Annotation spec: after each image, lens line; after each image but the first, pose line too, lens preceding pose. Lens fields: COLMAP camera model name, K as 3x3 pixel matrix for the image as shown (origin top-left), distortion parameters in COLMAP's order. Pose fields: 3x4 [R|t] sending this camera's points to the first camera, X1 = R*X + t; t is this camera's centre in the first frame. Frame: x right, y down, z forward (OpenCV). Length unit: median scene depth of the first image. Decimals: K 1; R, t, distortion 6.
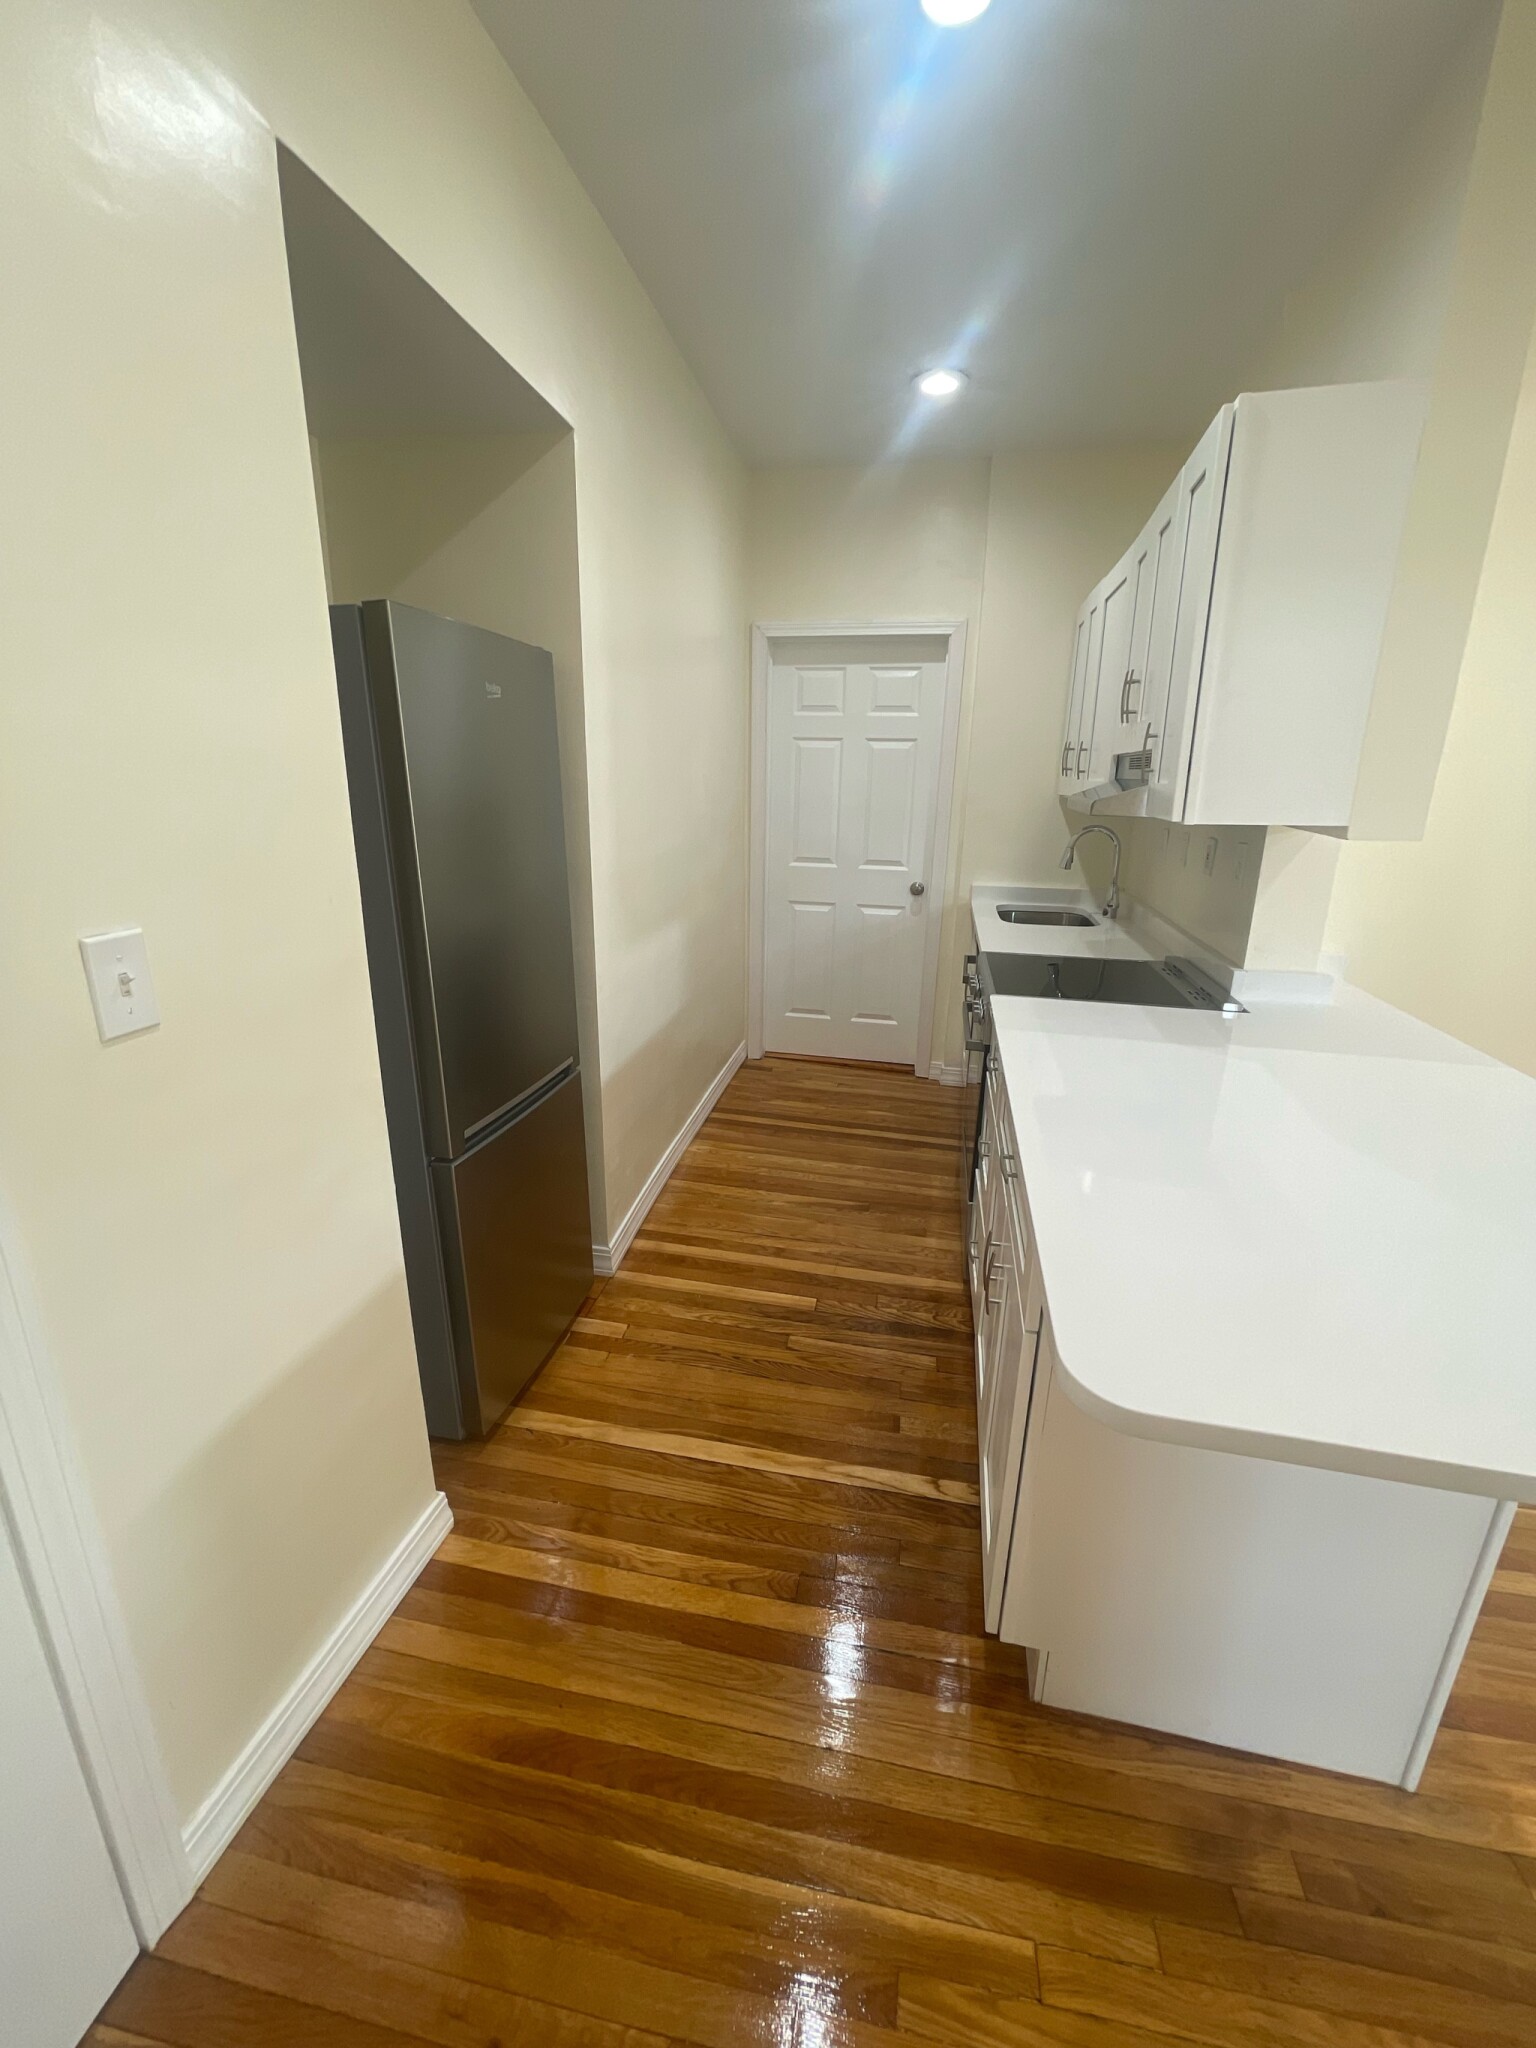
lens RADIAL K [[832.9, 0, 769.5], [0, 832.9, 1017.5], [0, 0, 1]] dist [-0.001741, -0.000040]
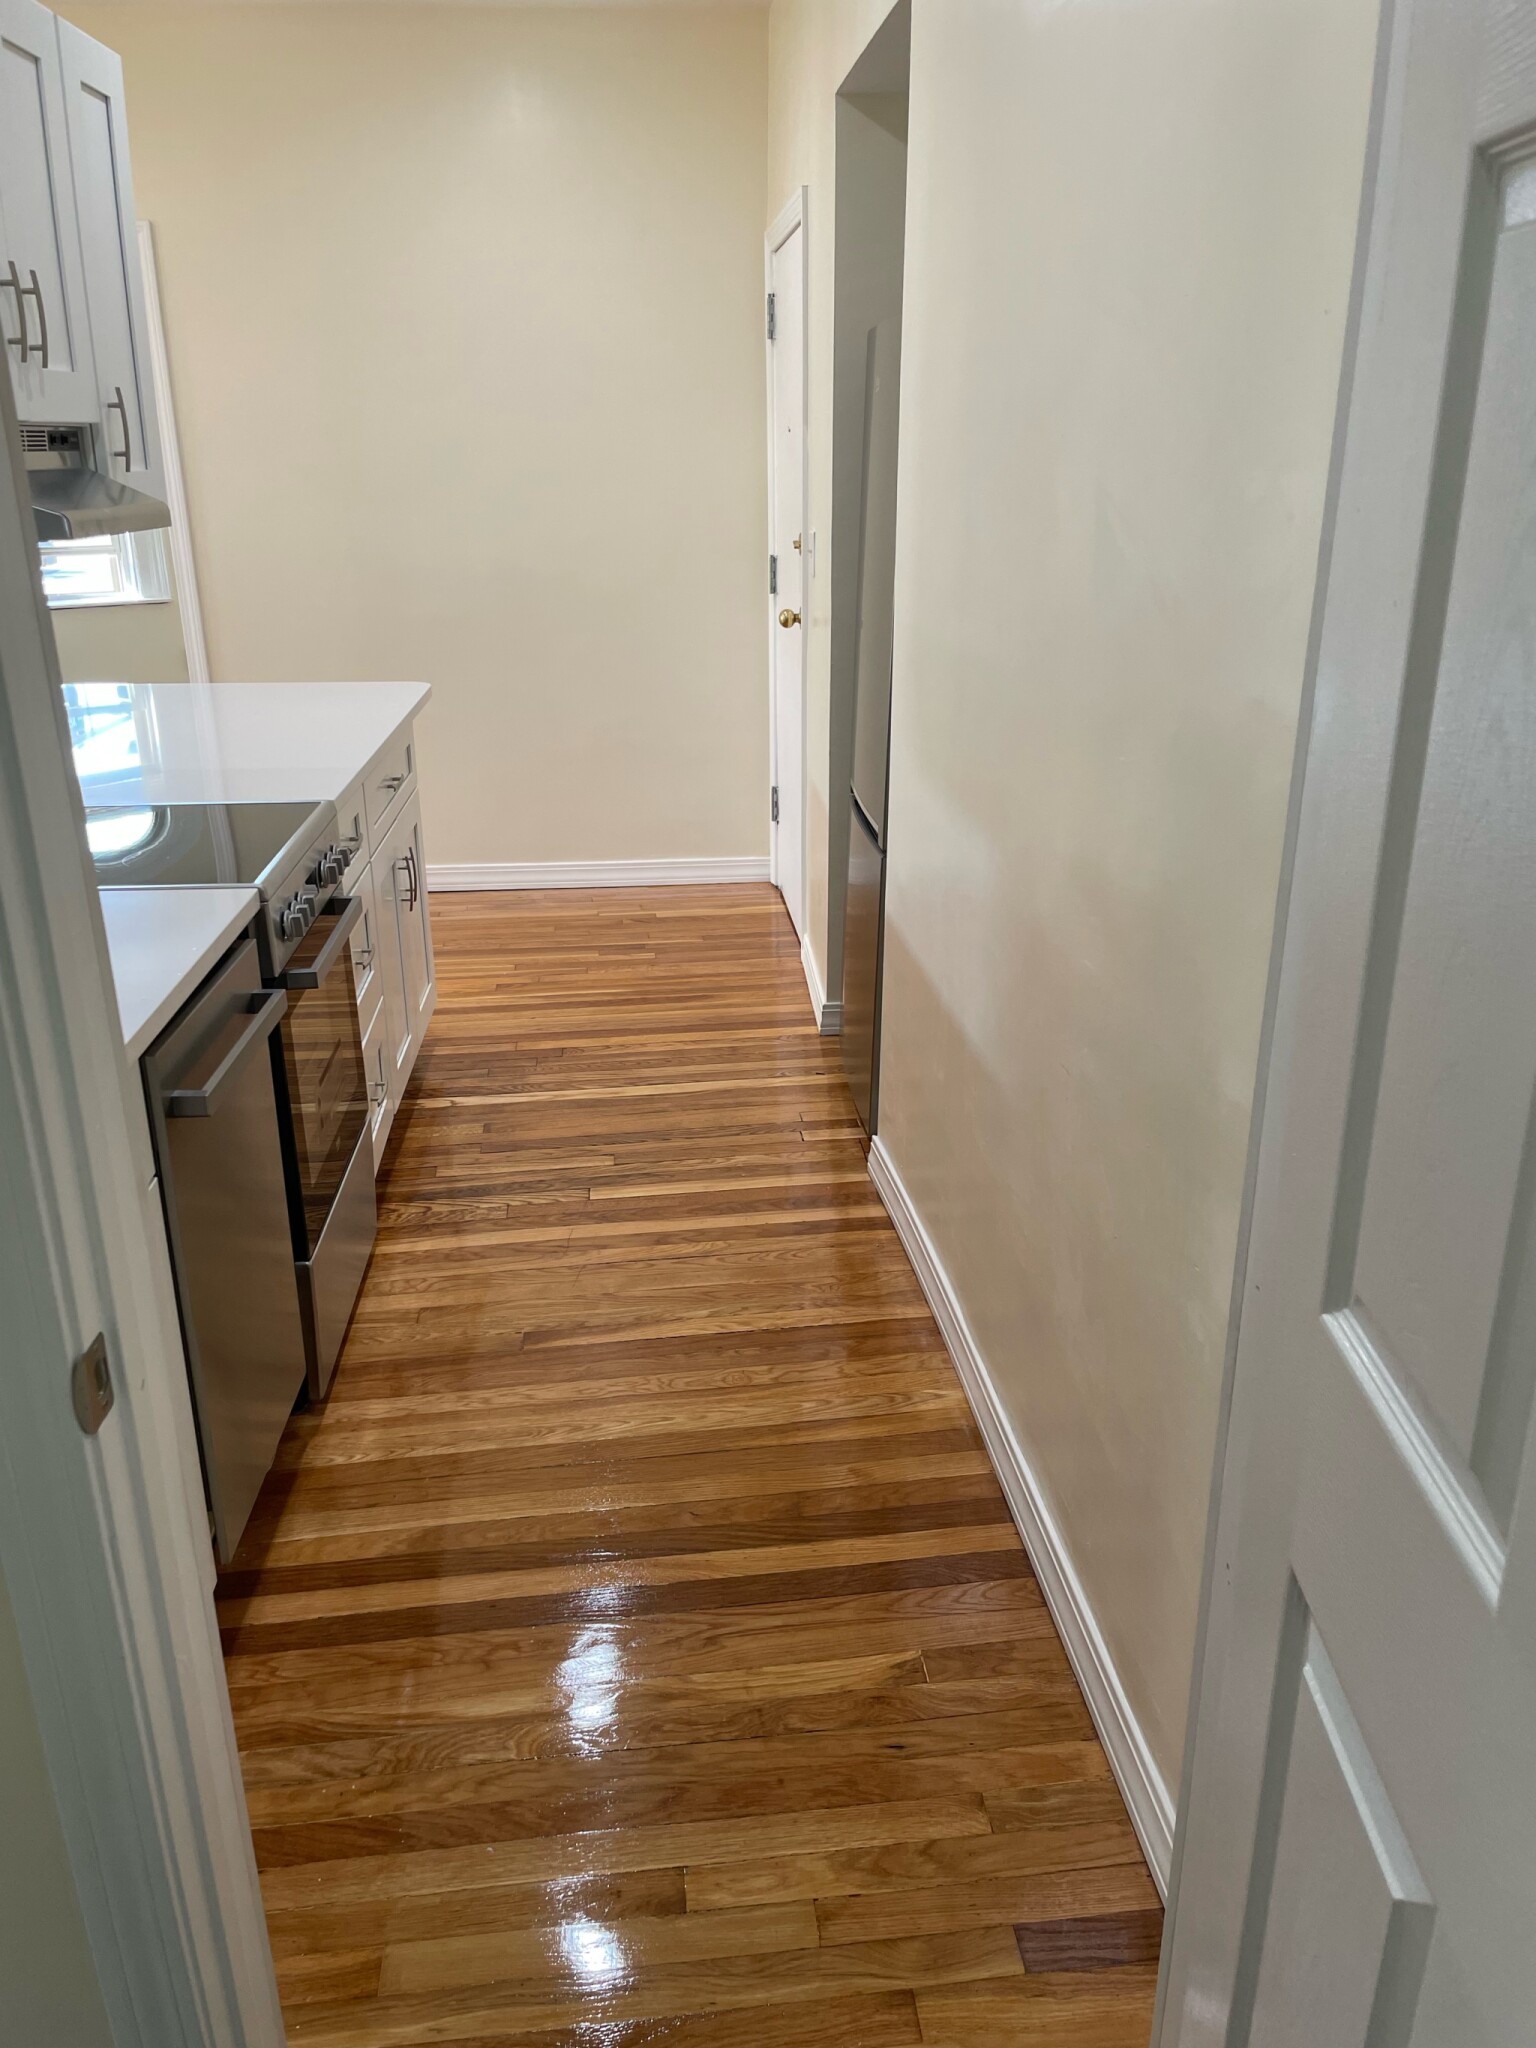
lens RADIAL K [[1533.3, 0, 774.8], [0, 1533.3, 1025.8], [0, 0, 1]] dist [0.008898, 0.000372]
pose [[-0.958852, 0.076192, -0.273493, 0.235431], [-0.102603, 0.805211, 0.584044, -0.537826], [0.264719, 0.588073, -0.764261, 1.811317]]
